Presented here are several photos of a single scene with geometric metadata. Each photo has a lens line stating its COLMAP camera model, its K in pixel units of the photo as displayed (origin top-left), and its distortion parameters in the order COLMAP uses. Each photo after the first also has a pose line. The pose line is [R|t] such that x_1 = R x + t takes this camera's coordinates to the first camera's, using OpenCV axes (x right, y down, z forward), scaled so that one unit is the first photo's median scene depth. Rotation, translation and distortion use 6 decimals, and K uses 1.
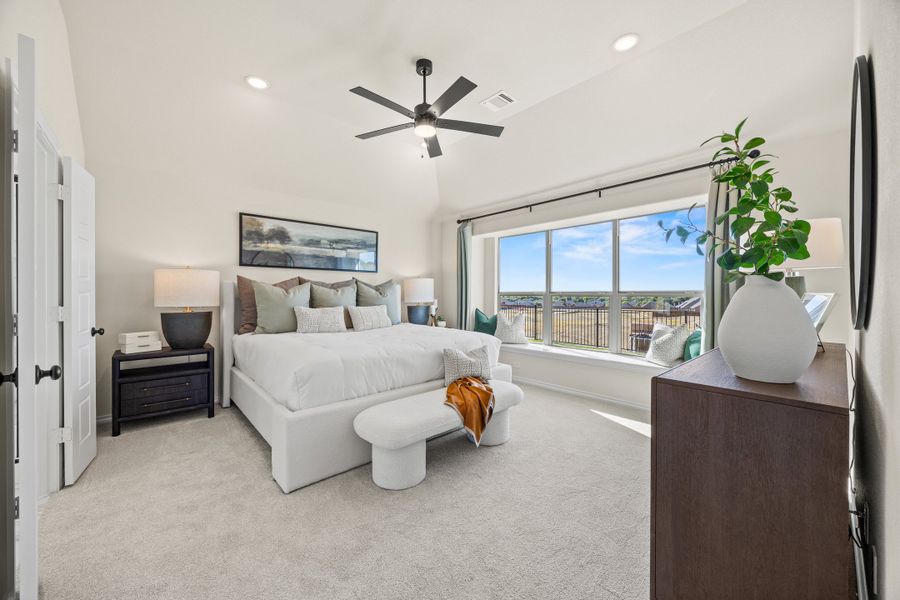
lens RADIAL K [[341.6, 0, 446.2], [0, 341.6, 294.2], [0, 0, 1]] dist [0.003413, 0.000142]
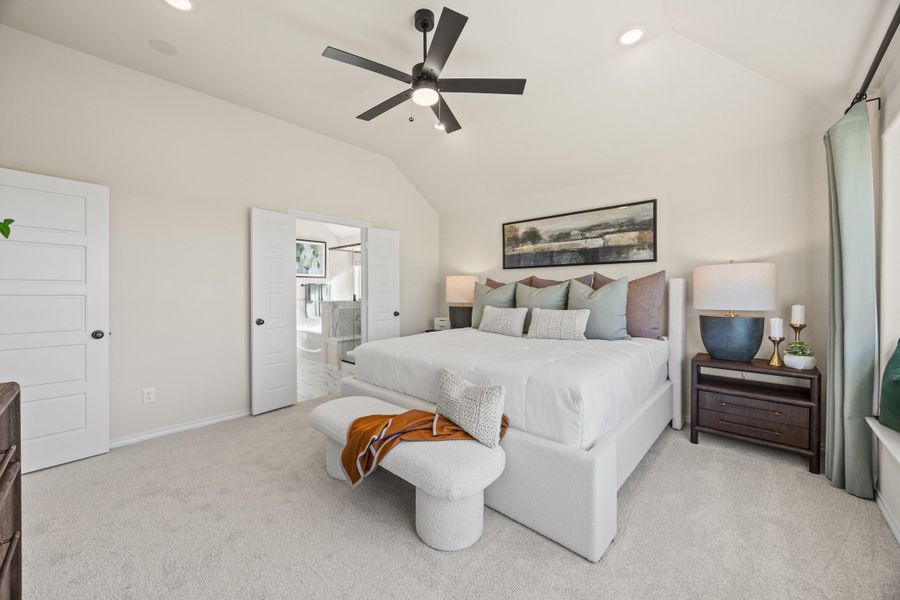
lens RADIAL K [[341.6, 0, 446.7], [0, 341.6, 296.6], [0, 0, 1]] dist [0.003413, 0.000142]
pose [[0.099664, 0.006026, -0.995003, 0.489681], [-0.006461, 0.999964, 0.005409, 0.004229], [0.995000, 0.005890, 0.099699, 0.633478]]
